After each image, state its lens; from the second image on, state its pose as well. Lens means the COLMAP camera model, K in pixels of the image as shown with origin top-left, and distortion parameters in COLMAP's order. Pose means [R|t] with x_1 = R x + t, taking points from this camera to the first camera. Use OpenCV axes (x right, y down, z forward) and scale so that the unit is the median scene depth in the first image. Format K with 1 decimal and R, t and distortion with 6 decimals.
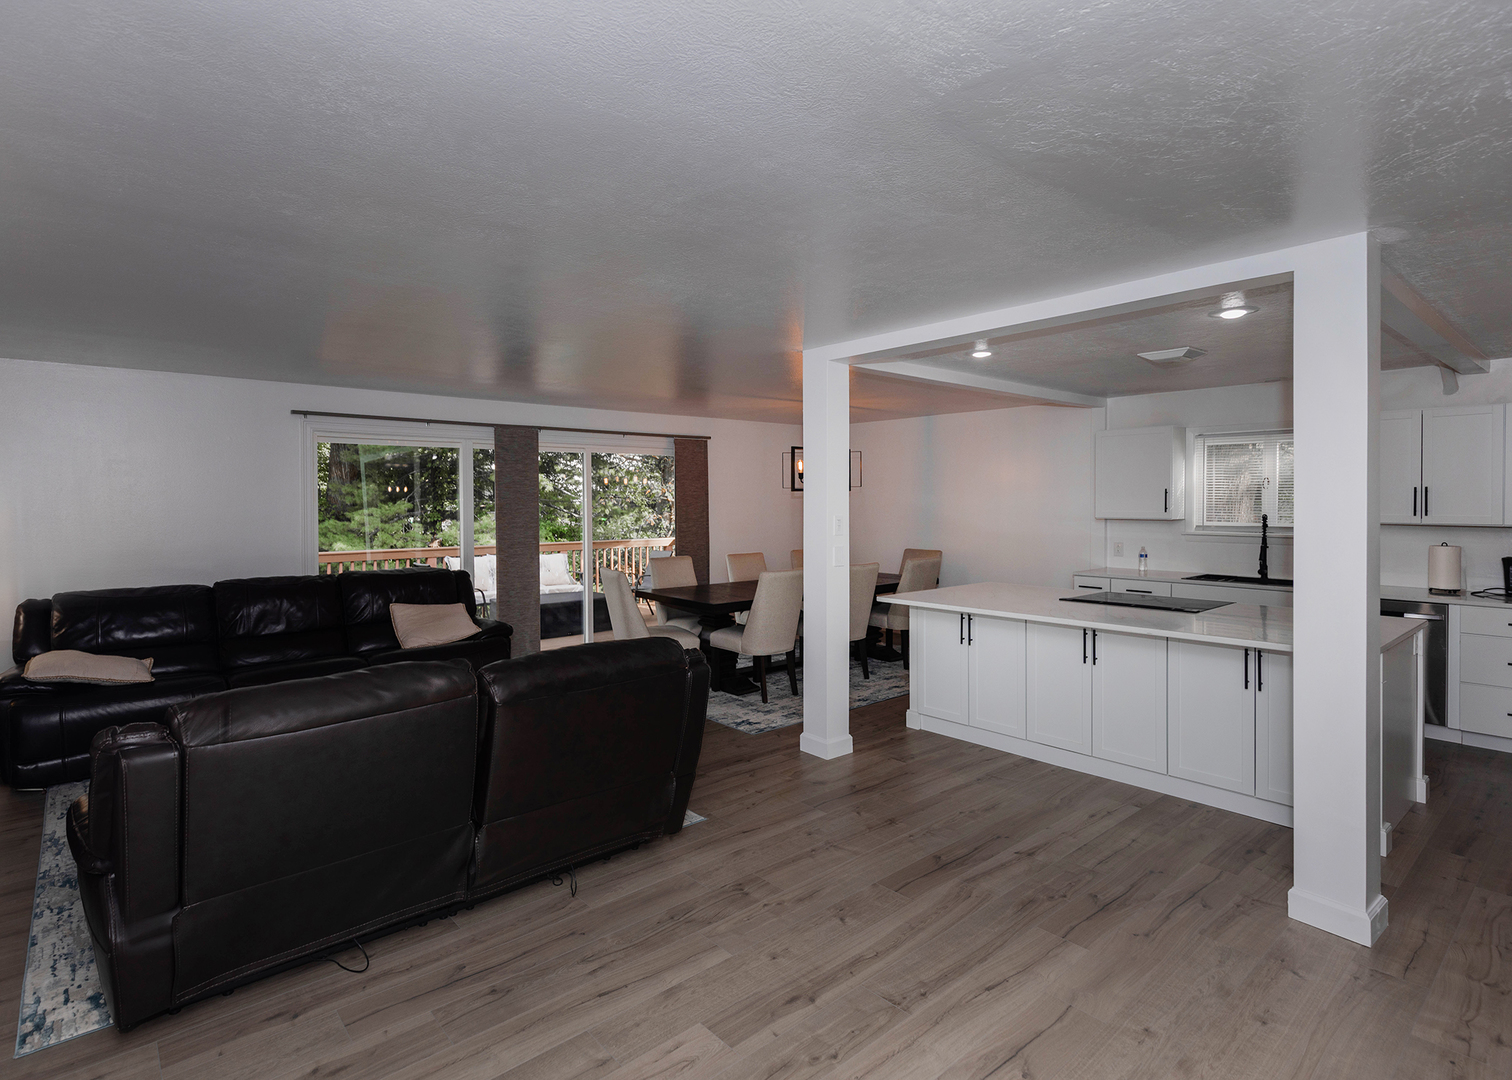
lens RADIAL K [[815.1, 0, 755.6], [0, 815.1, 533.2], [0, 0, 1]] dist [-0.001853, -0.002741]
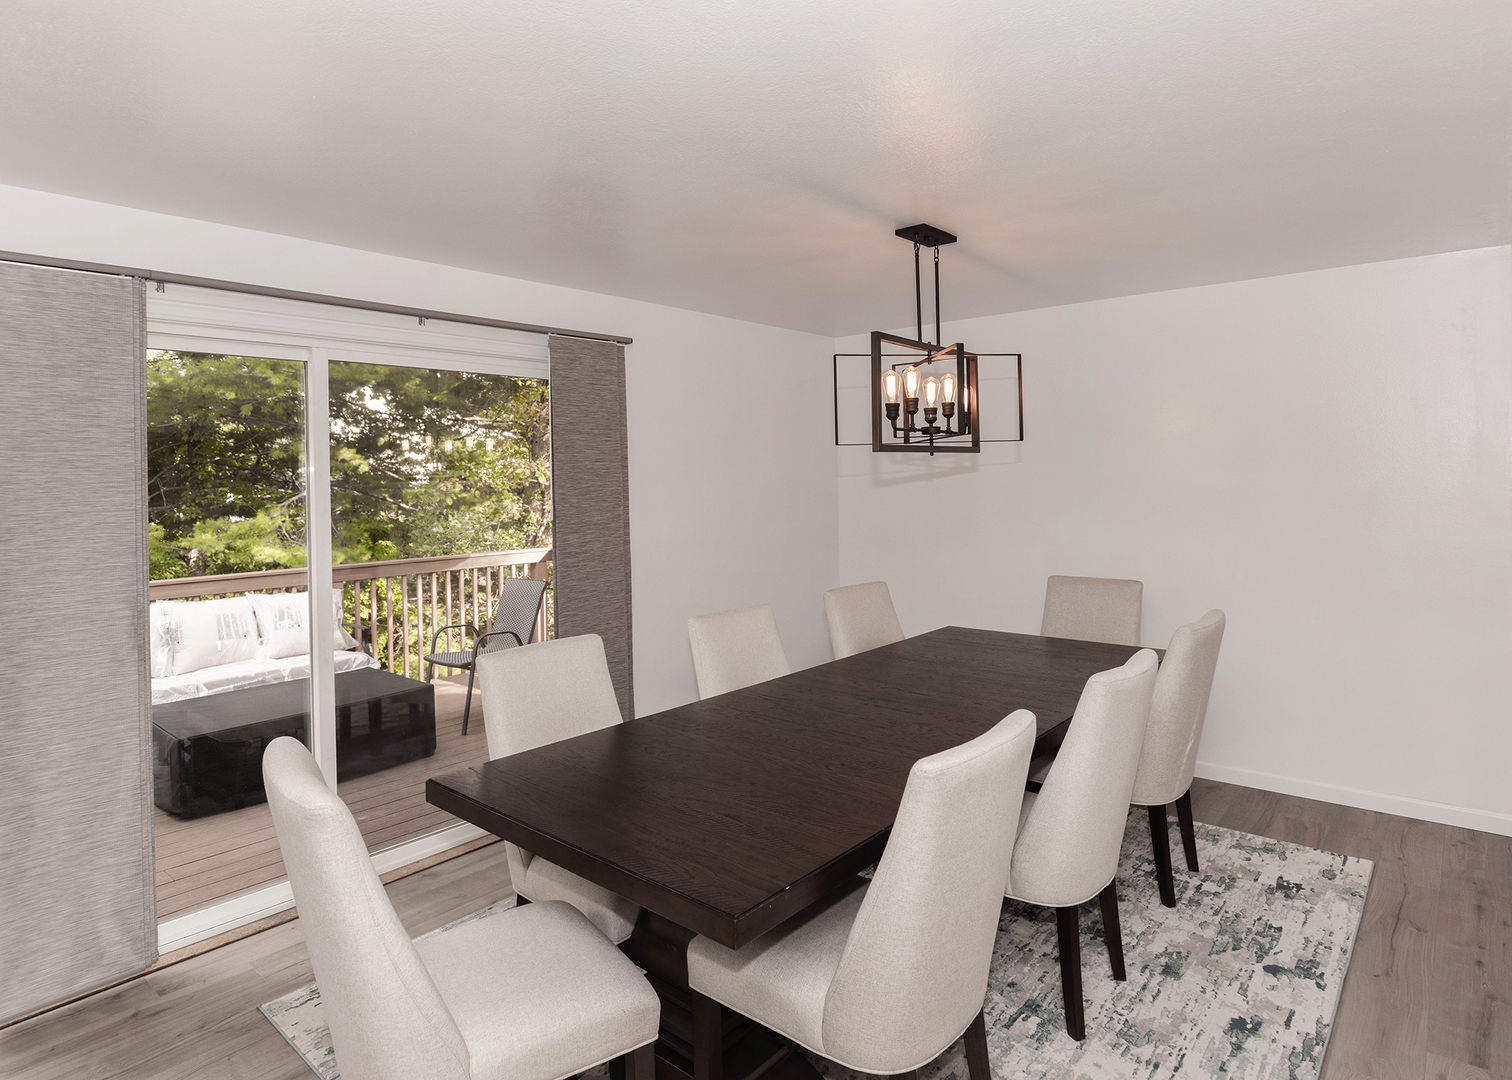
lens RADIAL K [[834.1, 0, 762.2], [0, 834.1, 473.9], [0, 0, 1]] dist [-0.012094, -0.001294]
pose [[0.988296, -0.013972, 0.151906, -0.026884], [0.021488, 0.998618, -0.047955, -0.010050], [-0.151026, 0.050658, 0.987231, 0.262730]]
